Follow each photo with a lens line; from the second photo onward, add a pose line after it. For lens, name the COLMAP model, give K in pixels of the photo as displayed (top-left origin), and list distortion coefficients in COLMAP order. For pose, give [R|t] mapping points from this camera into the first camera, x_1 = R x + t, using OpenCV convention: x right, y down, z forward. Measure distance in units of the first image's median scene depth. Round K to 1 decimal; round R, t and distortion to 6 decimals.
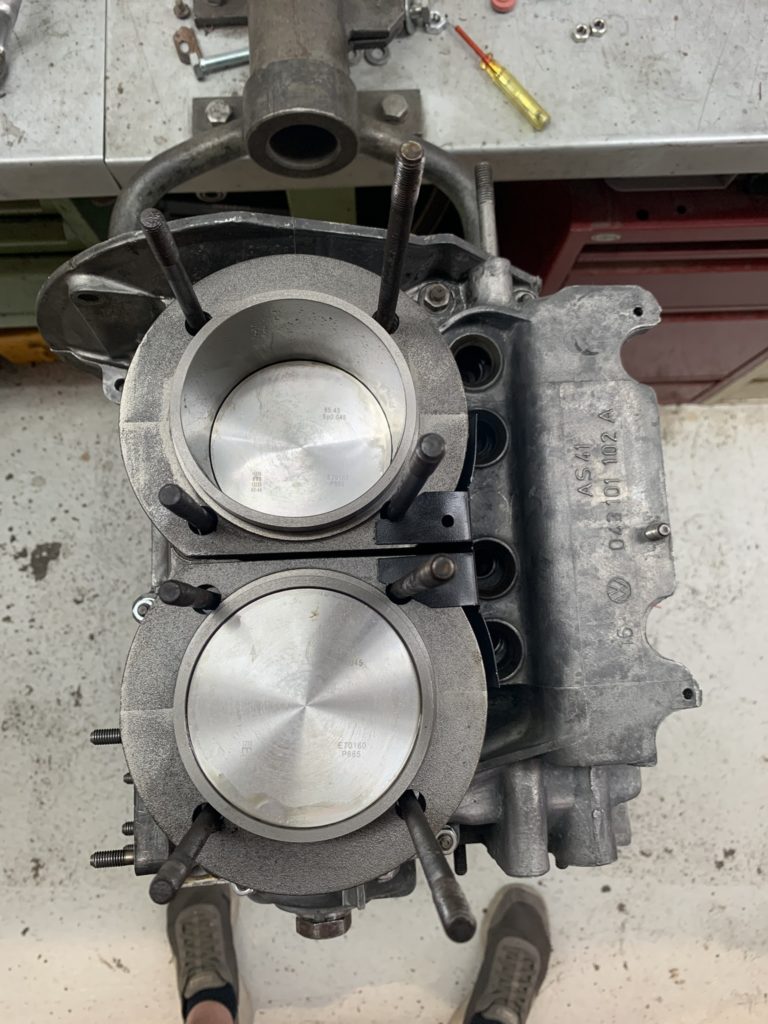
lens RADIAL K [[784.5, 0, 382.3], [0, 784.5, 513.1], [0, 0, 1]] dist [0.014510, -0.011182]
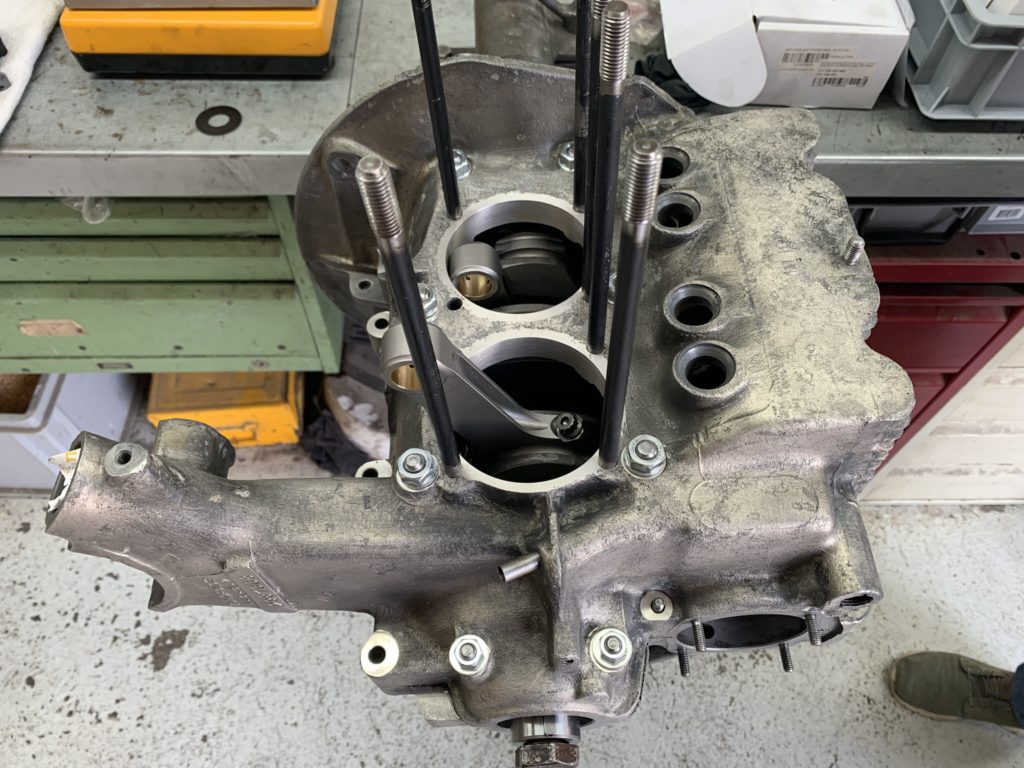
lens RADIAL K [[784.5, 0, 515.0], [0, 784.5, 388.7], [0, 0, 1]] dist [0.014510, -0.011182]
pose [[0.999606, 0.024709, 0.013308, -0.040407], [-0.017367, 0.917107, -0.398262, 0.141871], [-0.022046, 0.397874, 0.917175, 0.018819]]
